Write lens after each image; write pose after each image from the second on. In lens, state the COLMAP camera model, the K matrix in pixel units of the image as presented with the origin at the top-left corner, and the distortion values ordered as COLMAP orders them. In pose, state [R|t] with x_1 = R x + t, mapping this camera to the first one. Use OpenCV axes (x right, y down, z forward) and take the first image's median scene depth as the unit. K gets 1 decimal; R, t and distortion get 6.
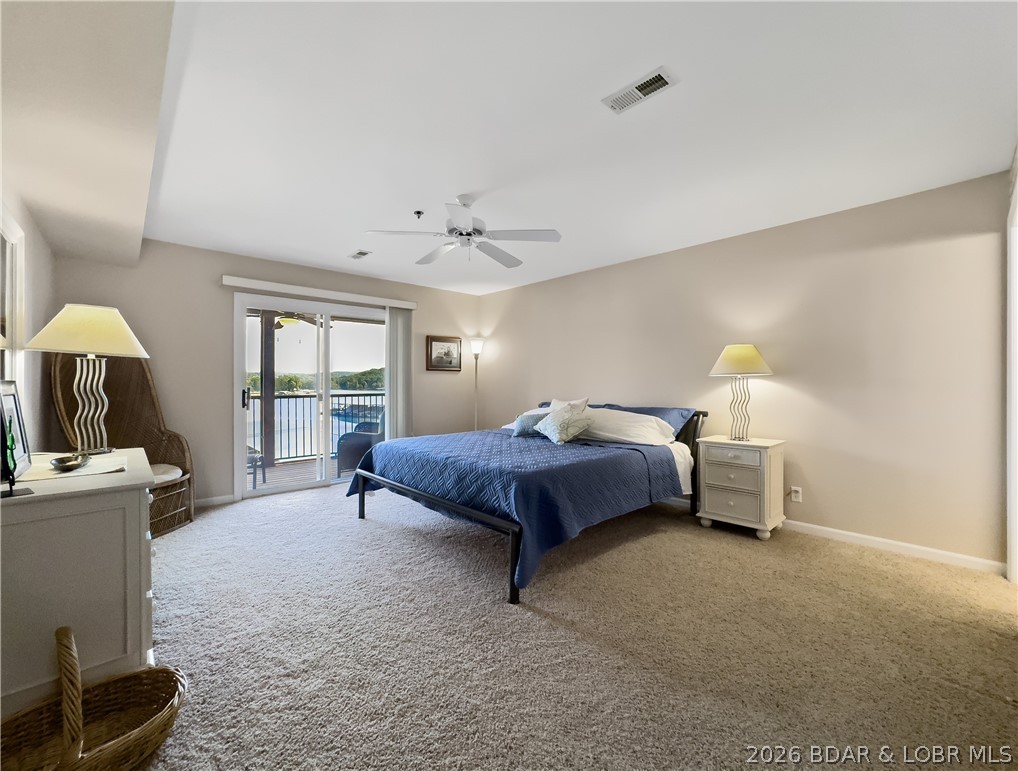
lens RADIAL K [[426.3, 0, 508.9], [0, 426.3, 385.9], [0, 0, 1]] dist [-0.015453, 0.000773]
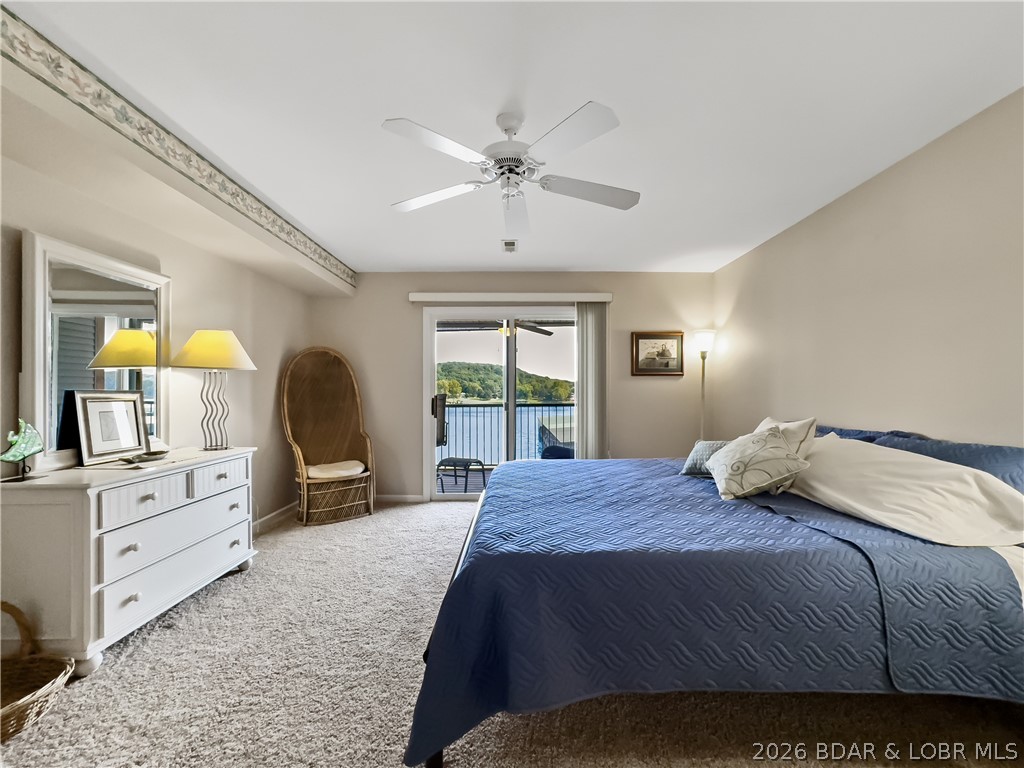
lens RADIAL K [[427.4, 0, 522.7], [0, 427.4, 393.0], [0, 0, 1]] dist [-0.024428, 0.011855]
pose [[0.742198, -0.000234, -0.670180, 0.264412], [-0.004380, 0.999977, -0.005200, 0.001270], [0.670166, 0.006795, 0.742180, 0.364954]]
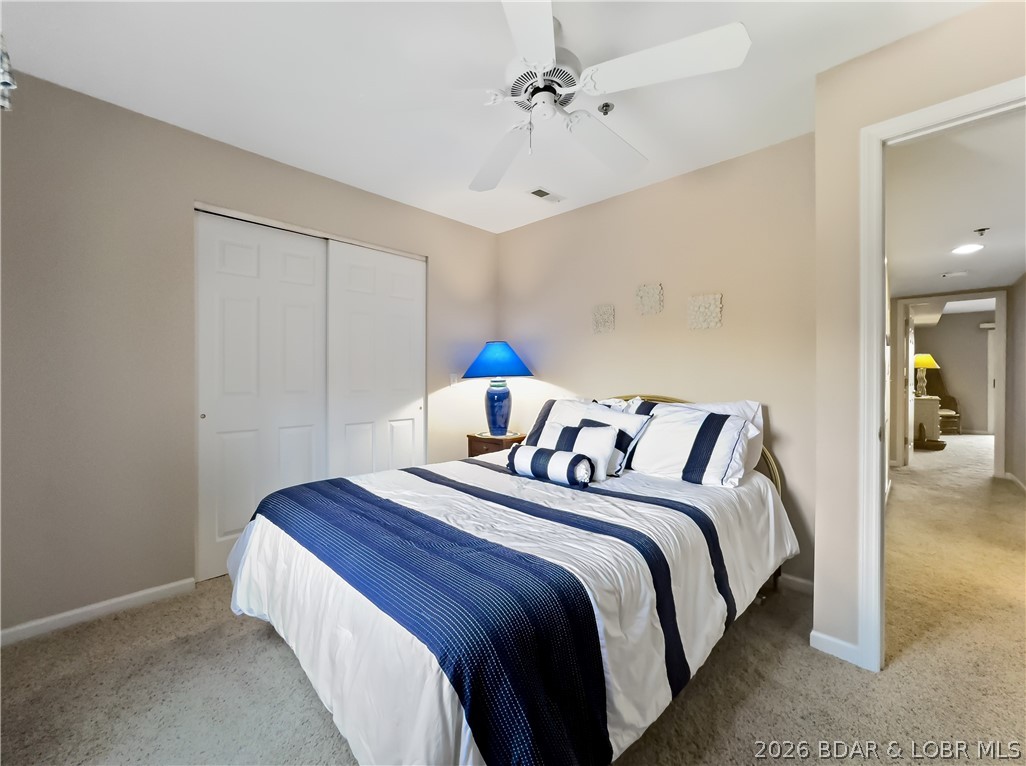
lens RADIAL K [[428.2, 0, 510.4], [0, 428.2, 380.2], [0, 0, 1]] dist [-0.024428, 0.011855]
pose [[0.067065, 0.002468, -0.997746, 1.211418], [-0.001087, 0.999997, 0.002400, 0.013498], [0.997748, 0.000923, 0.067067, -1.405230]]
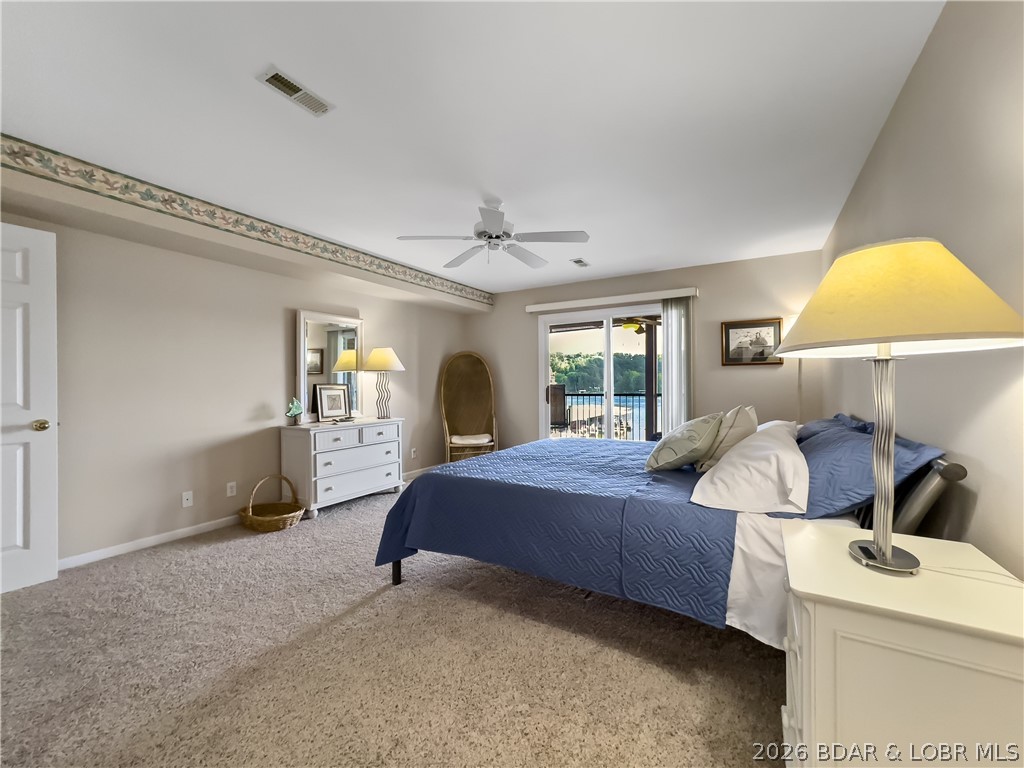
lens RADIAL K [[427.4, 0, 518.1], [0, 427.4, 383.5], [0, 0, 1]] dist [-0.024428, 0.011855]
pose [[0.289426, -0.002874, -0.957196, 0.636713], [-0.000355, 0.999995, -0.003110, -0.000753], [0.957200, 0.001240, 0.289424, 0.543162]]
